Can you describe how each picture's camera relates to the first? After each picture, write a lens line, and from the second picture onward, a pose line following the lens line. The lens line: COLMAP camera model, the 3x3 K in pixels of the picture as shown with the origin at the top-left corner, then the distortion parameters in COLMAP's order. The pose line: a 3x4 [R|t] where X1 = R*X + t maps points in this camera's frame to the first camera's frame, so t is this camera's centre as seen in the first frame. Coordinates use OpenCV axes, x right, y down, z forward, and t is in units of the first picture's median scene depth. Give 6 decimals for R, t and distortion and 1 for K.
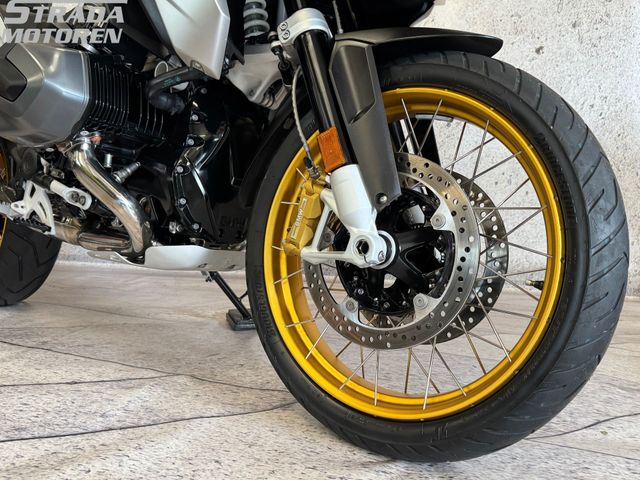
lens RADIAL K [[540.4, 0, 318.9], [0, 540.4, 237.7], [0, 0, 1]] dist [0.065793, -0.103641]
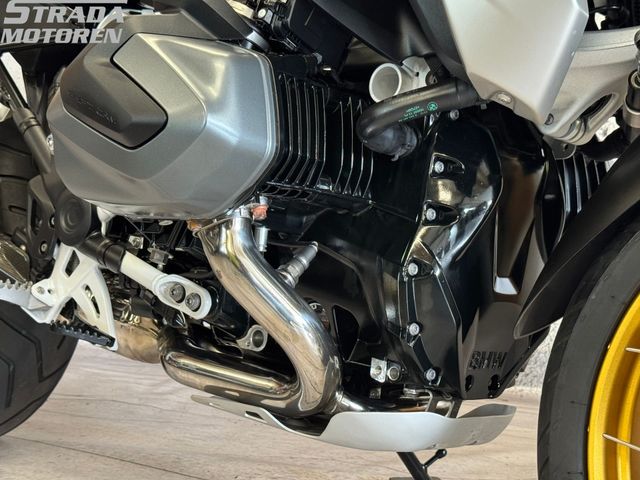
lens RADIAL K [[997.6, 0, 322.9], [0, 997.6, 237.5], [0, 0, 1]] dist [0.182983, 0.000000]
pose [[0.997106, 0.030954, -0.069438, -0.263811], [-0.031469, 0.999485, -0.006346, -0.140805], [0.069206, 0.008513, 0.997566, 0.033354]]
